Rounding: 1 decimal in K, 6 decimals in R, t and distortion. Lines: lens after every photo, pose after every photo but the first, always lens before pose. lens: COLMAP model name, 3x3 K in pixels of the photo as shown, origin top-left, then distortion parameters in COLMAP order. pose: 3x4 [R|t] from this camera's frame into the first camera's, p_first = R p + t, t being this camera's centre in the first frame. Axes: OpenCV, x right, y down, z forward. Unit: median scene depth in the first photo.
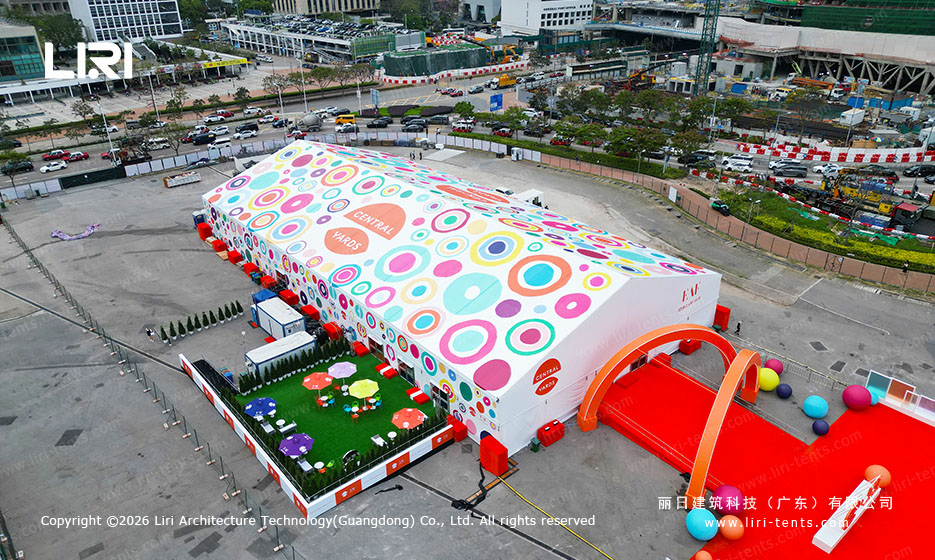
lens RADIAL K [[647.6, 0, 471.6], [0, 647.6, 280.2], [0, 0, 1]] dist [0.073737, -0.056261]
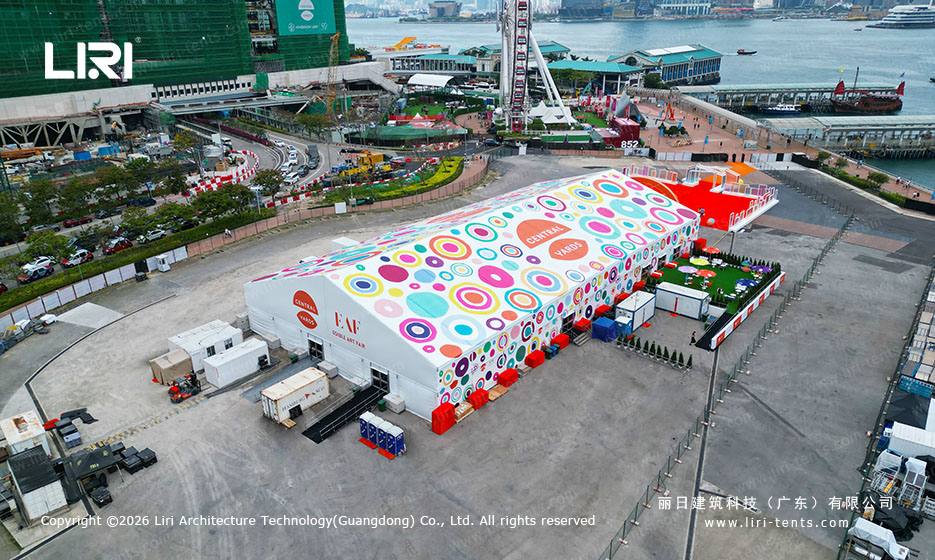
lens RADIAL K [[647.6, 0, 471.6], [0, 647.6, 280.2], [0, 0, 1]] dist [0.073737, -0.056261]
pose [[-0.165041, -0.369802, 0.914335, -1.090395], [0.458788, 0.791859, 0.403079, -0.493789], [-0.873083, 0.486011, 0.038972, 1.000958]]
